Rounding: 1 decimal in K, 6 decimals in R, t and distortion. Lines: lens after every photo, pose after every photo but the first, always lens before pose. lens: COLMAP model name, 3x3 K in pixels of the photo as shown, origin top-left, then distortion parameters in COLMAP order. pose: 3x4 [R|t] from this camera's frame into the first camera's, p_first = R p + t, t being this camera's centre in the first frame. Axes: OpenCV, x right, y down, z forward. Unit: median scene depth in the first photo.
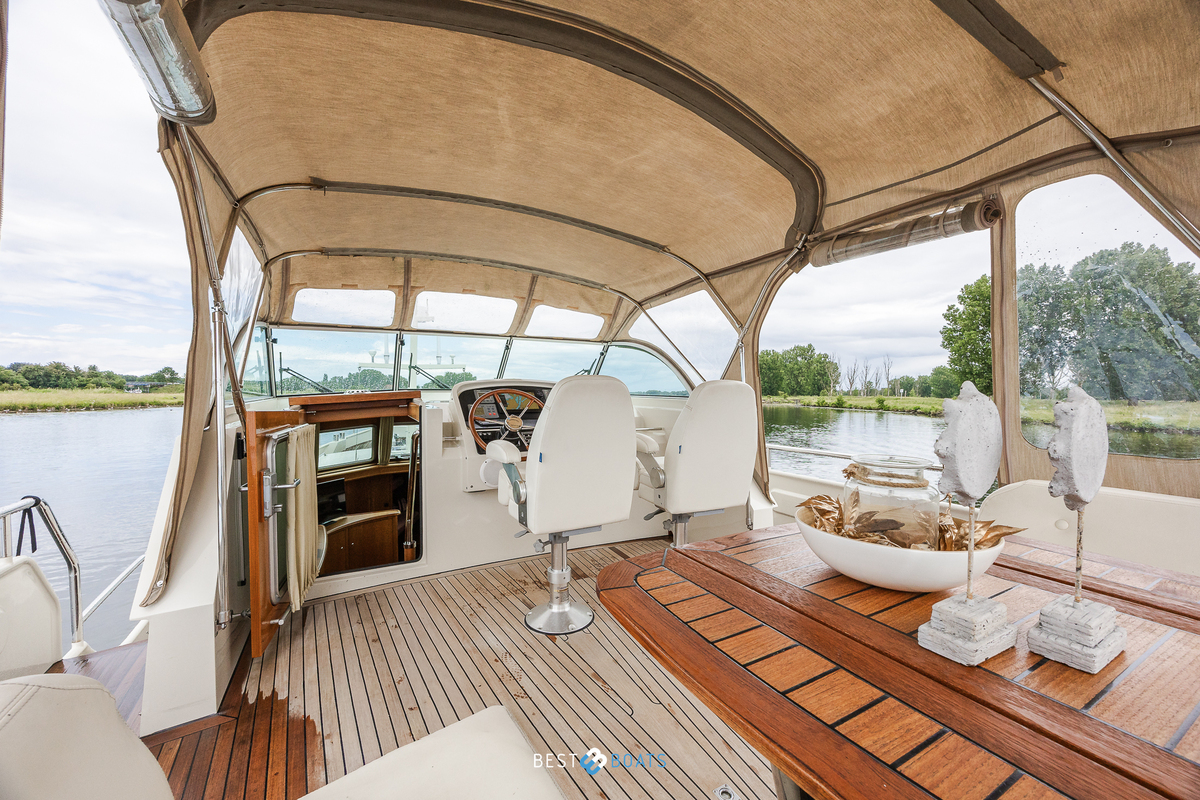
lens RADIAL K [[450.9, 0, 603.1], [0, 450.9, 397.5], [0, 0, 1]] dist [0.009462, -0.000512]
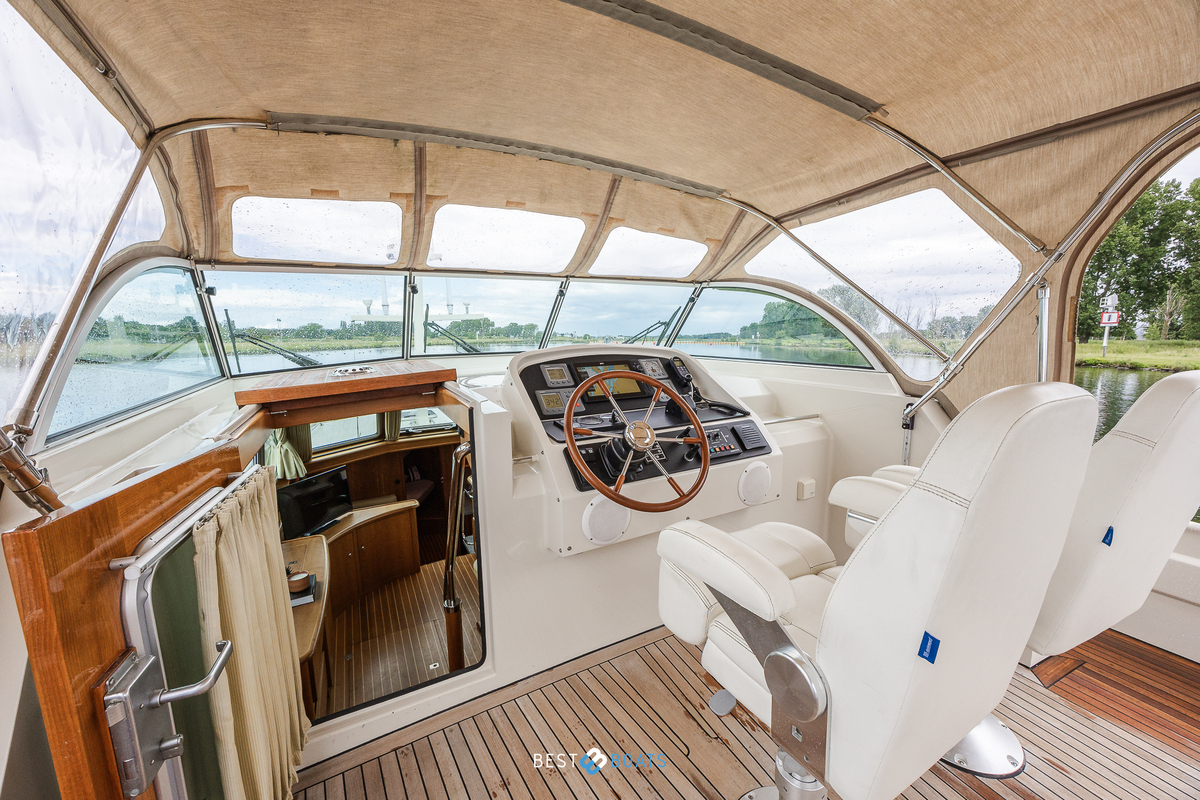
lens RADIAL K [[459.9, 0, 607.2], [0, 459.9, 396.7], [0, 0, 1]] dist [-0.000743, -0.000073]
pose [[0.999820, -0.018855, 0.002241, -0.179849], [0.018443, 0.992405, 0.121623, -0.045340], [-0.004517, -0.121559, 0.992574, 0.335800]]
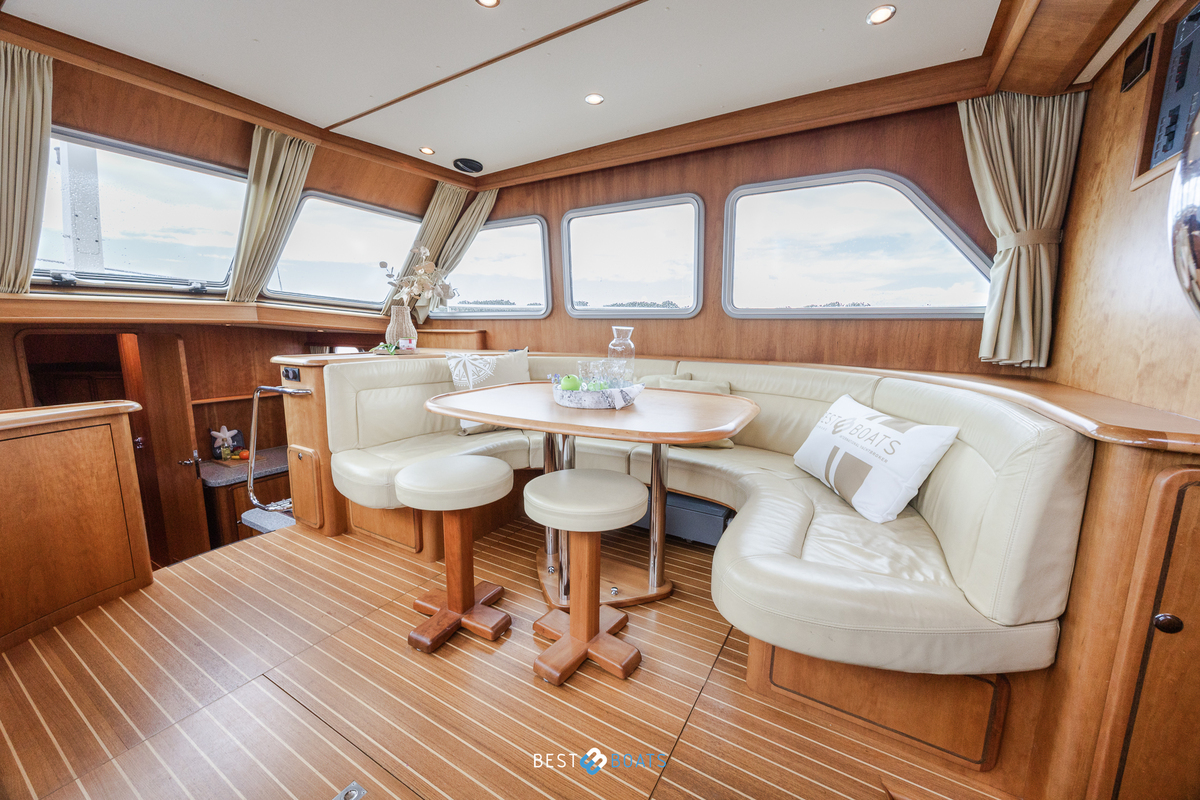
lens RADIAL K [[461.0, 0, 600.1], [0, 461.0, 403.8], [0, 0, 1]] dist [-0.001010, -0.000342]
pose [[0.861322, -0.076425, 0.502278, -0.541927], [0.012251, 0.991458, 0.129848, 0.348058], [-0.507911, -0.105688, 0.854901, 0.928280]]
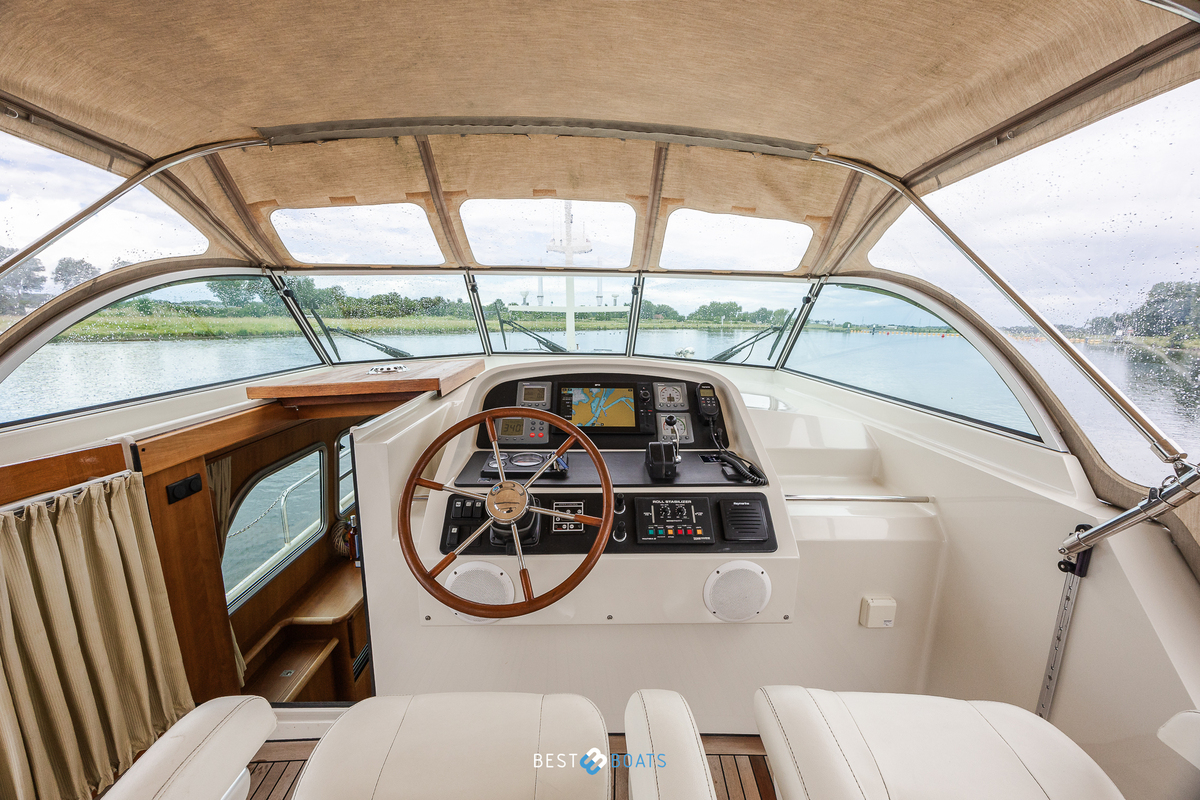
lens RADIAL K [[461.0, 0, 600.1], [0, 461.0, 403.8], [0, 0, 1]] dist [-0.001010, -0.000342]
pose [[0.891549, 0.095039, -0.442840, 0.040690], [-0.022827, 0.985923, 0.165635, -0.077429], [0.452348, -0.137563, 0.881168, 0.510556]]
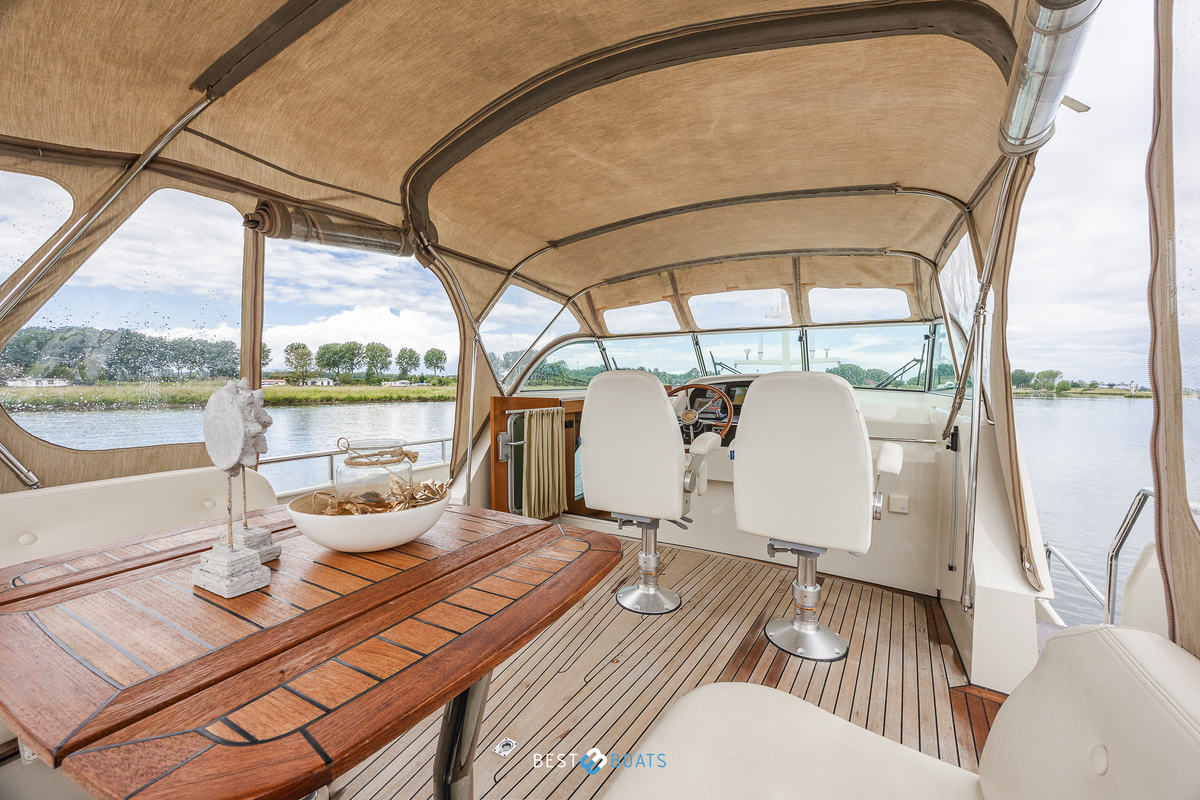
lens RADIAL K [[461.0, 0, 600.1], [0, 461.0, 403.8], [0, 0, 1]] dist [-0.001010, -0.000342]
pose [[0.546674, 0.040352, -0.836372, 0.432691], [-0.019682, 0.999181, 0.035342, -0.005691], [0.837114, -0.002859, 0.547021, 0.184223]]
